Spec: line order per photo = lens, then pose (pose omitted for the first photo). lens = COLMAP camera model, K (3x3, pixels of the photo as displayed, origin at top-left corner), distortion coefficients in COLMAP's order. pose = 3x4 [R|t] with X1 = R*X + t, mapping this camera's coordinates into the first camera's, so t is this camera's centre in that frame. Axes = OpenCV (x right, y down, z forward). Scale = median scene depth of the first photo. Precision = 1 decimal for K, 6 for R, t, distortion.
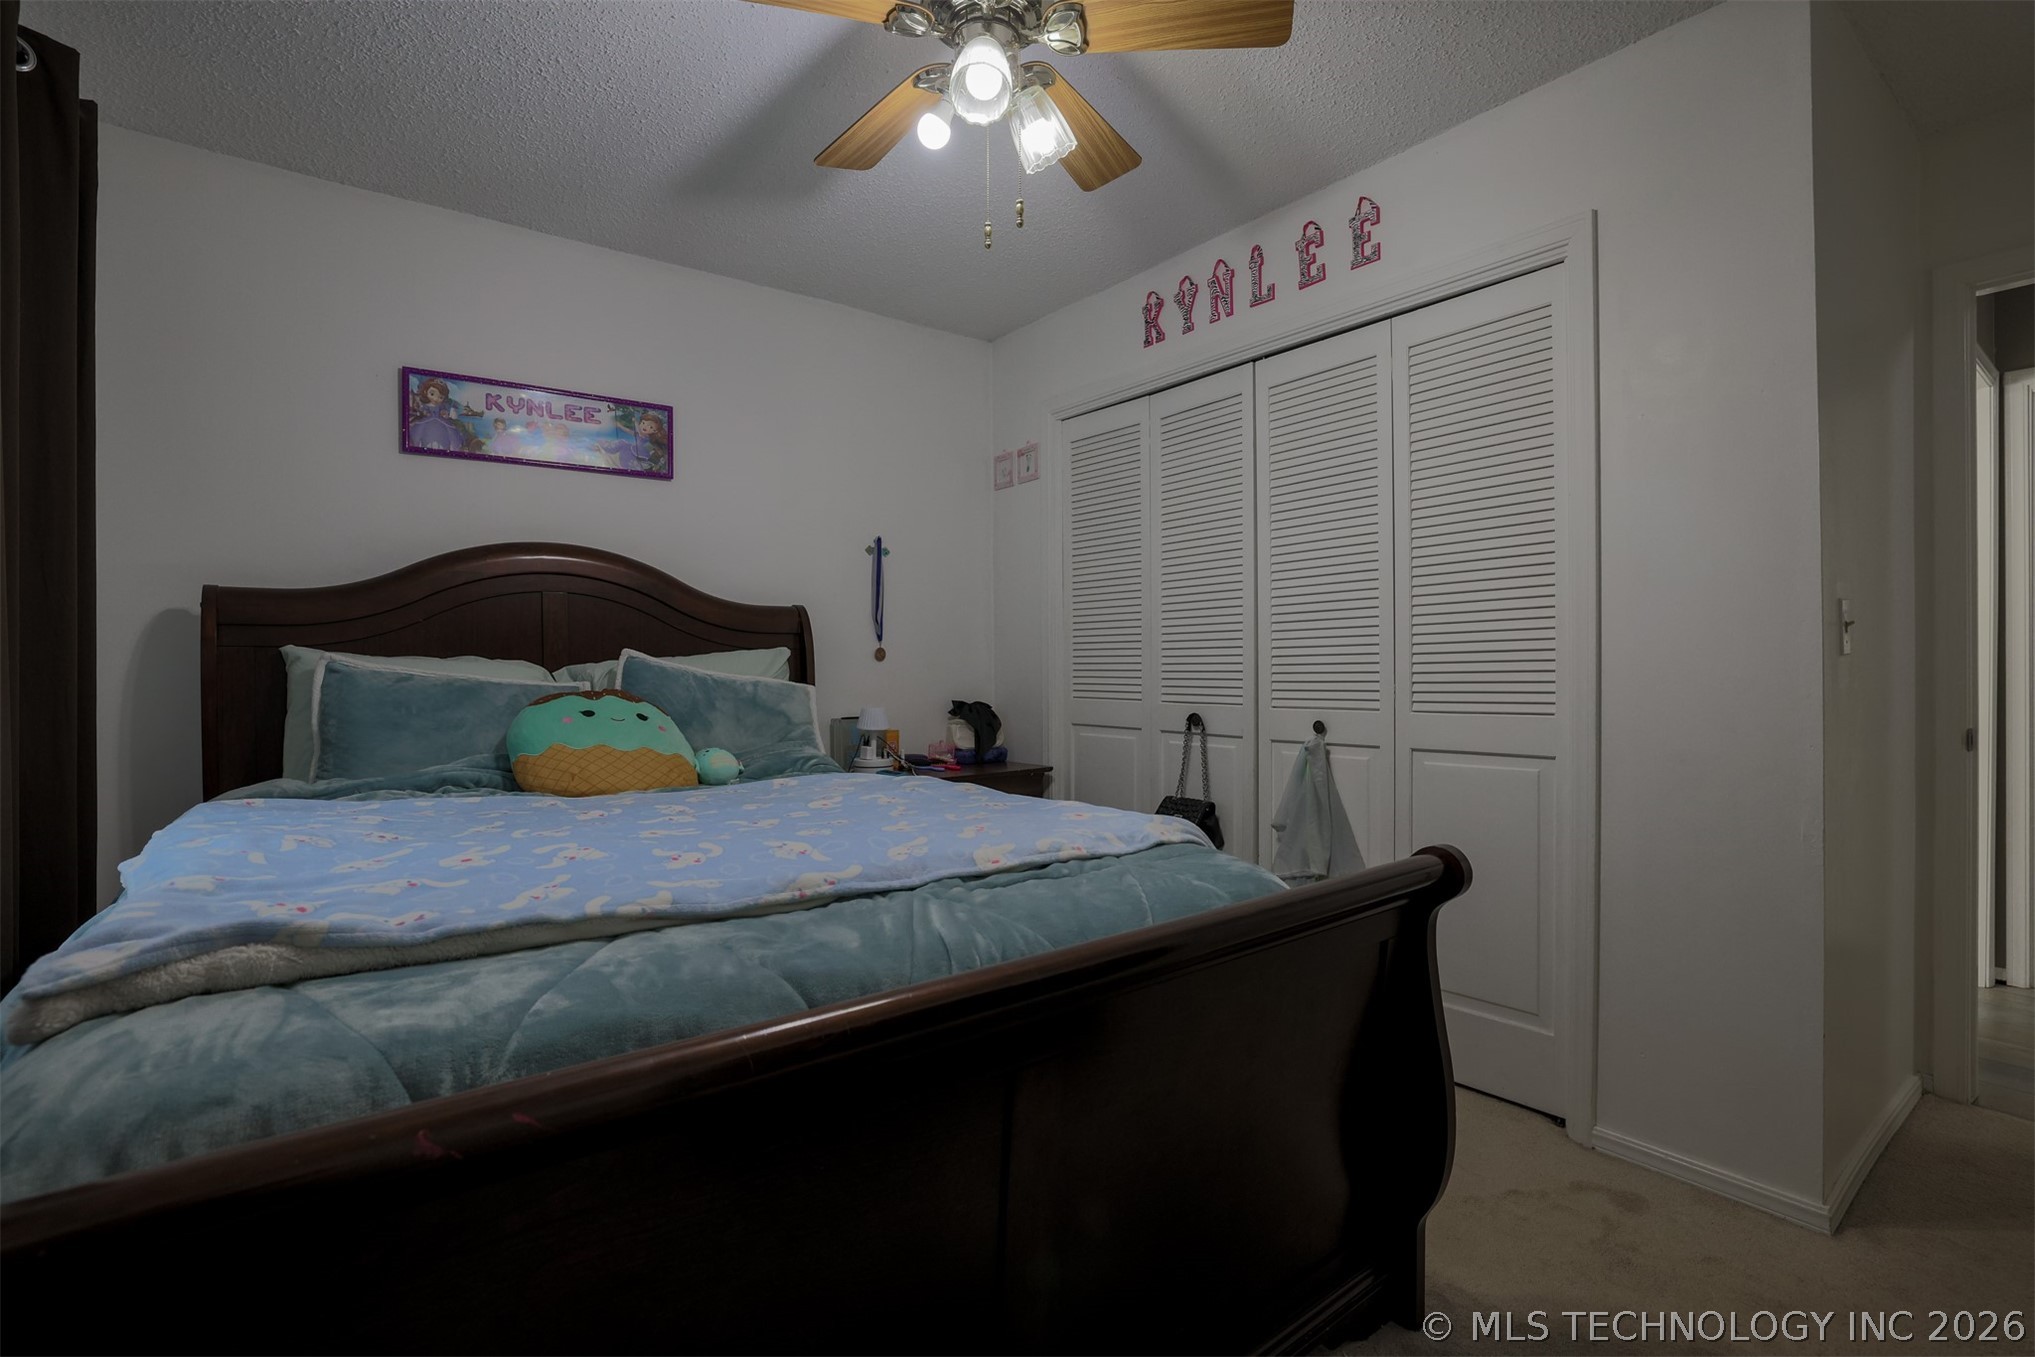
lens RADIAL K [[924.9, 0, 1006.2], [0, 924.9, 675.9], [0, 0, 1]] dist [-0.052167, 0.020174]
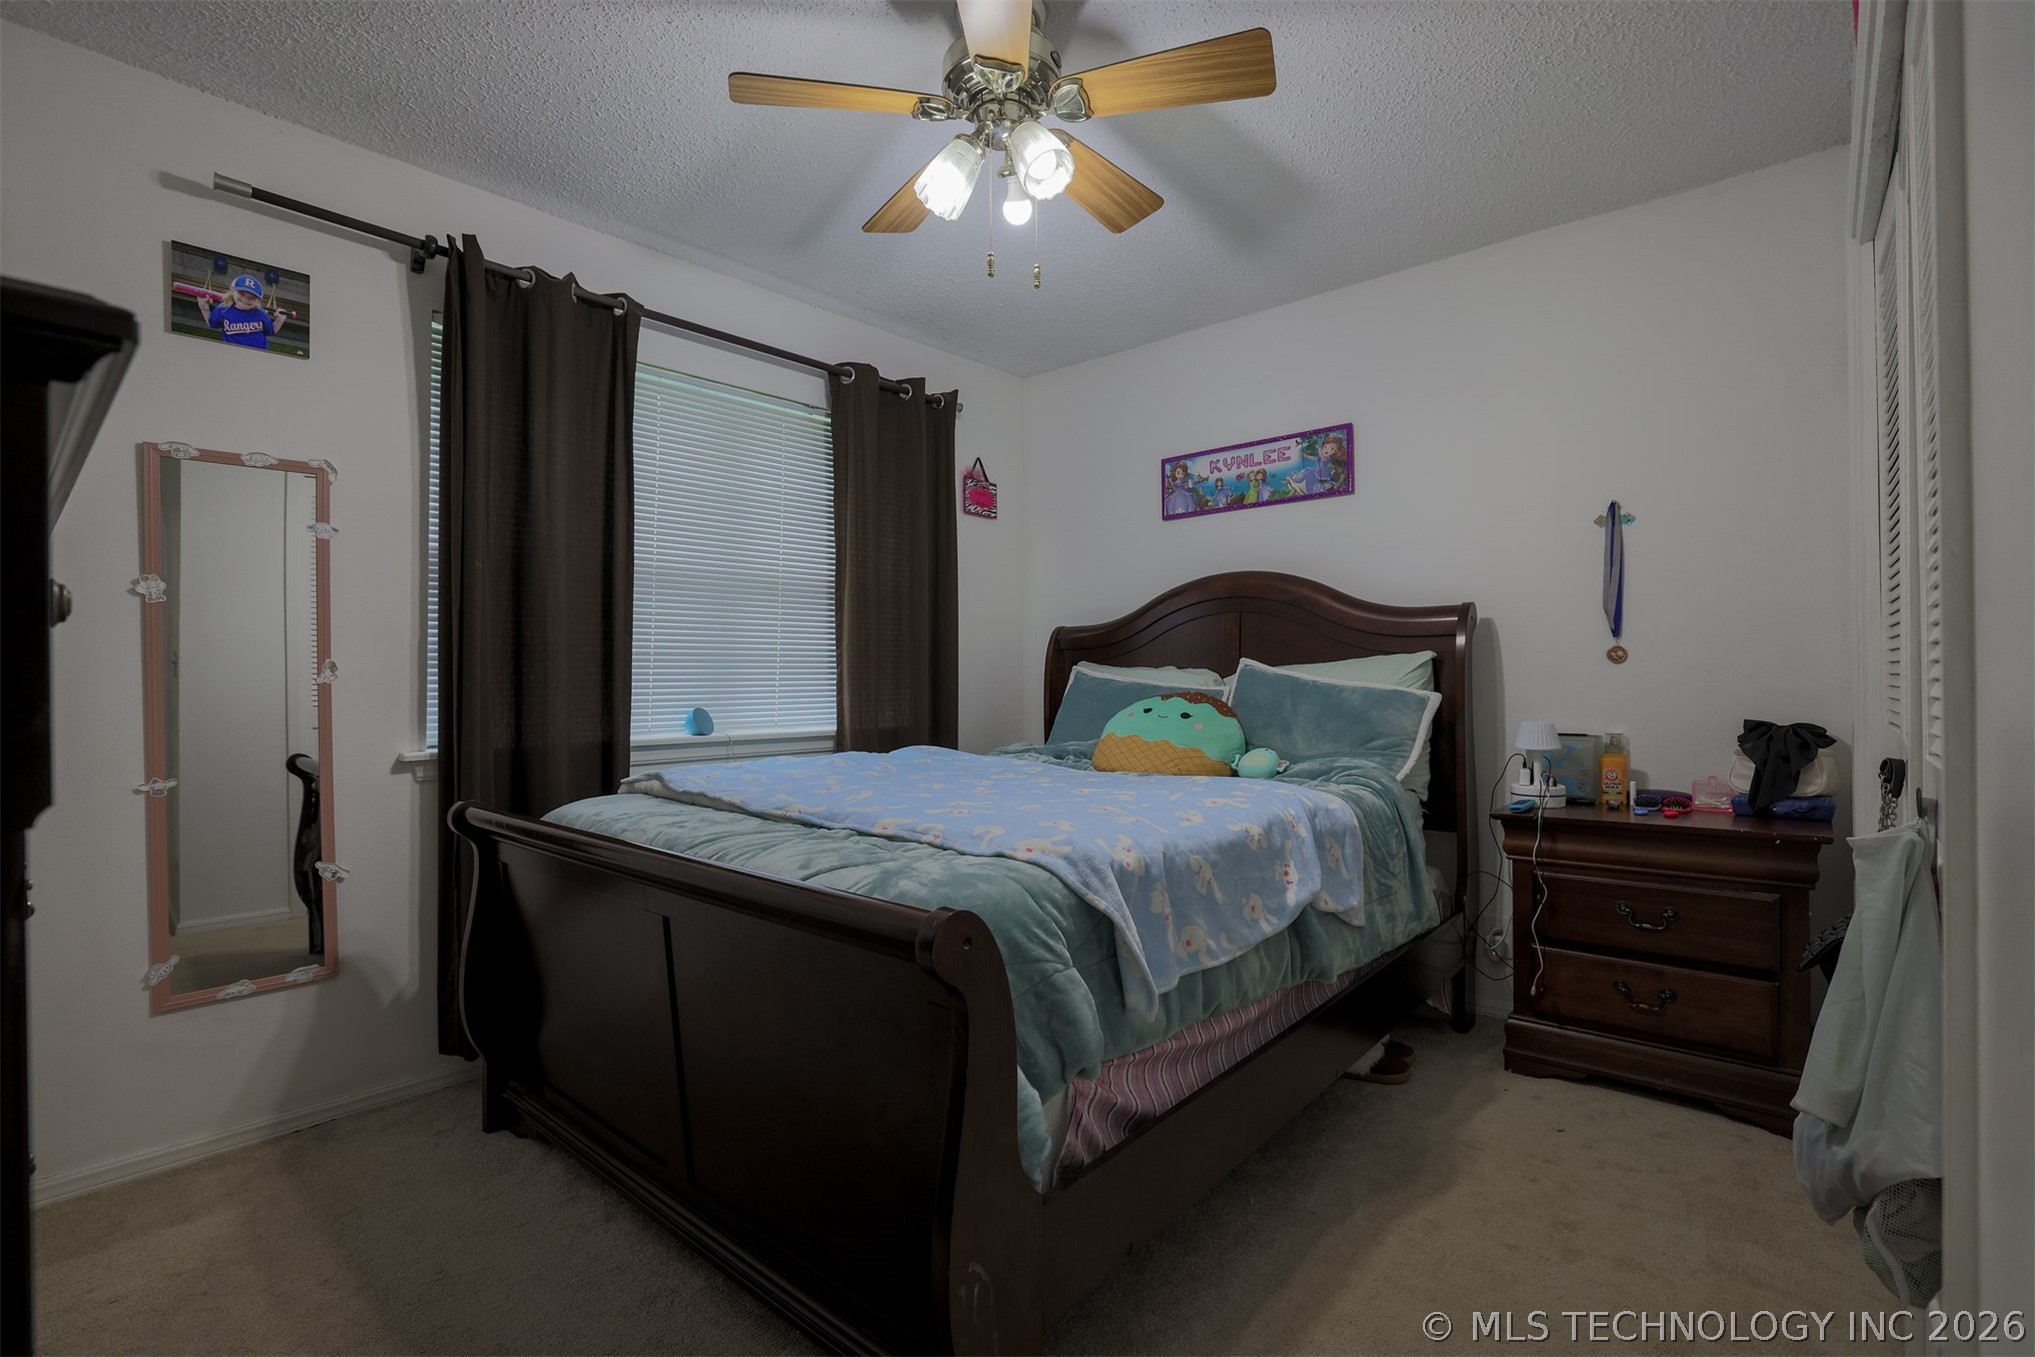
lens RADIAL K [[924.9, 0, 1006.2], [0, 924.9, 675.9], [0, 0, 1]] dist [-0.052167, 0.020174]
pose [[0.182336, 0.006524, -0.983215, 0.612955], [0.000680, 0.999977, 0.006761, -0.013189], [0.983236, -0.001901, 0.182328, 0.436504]]
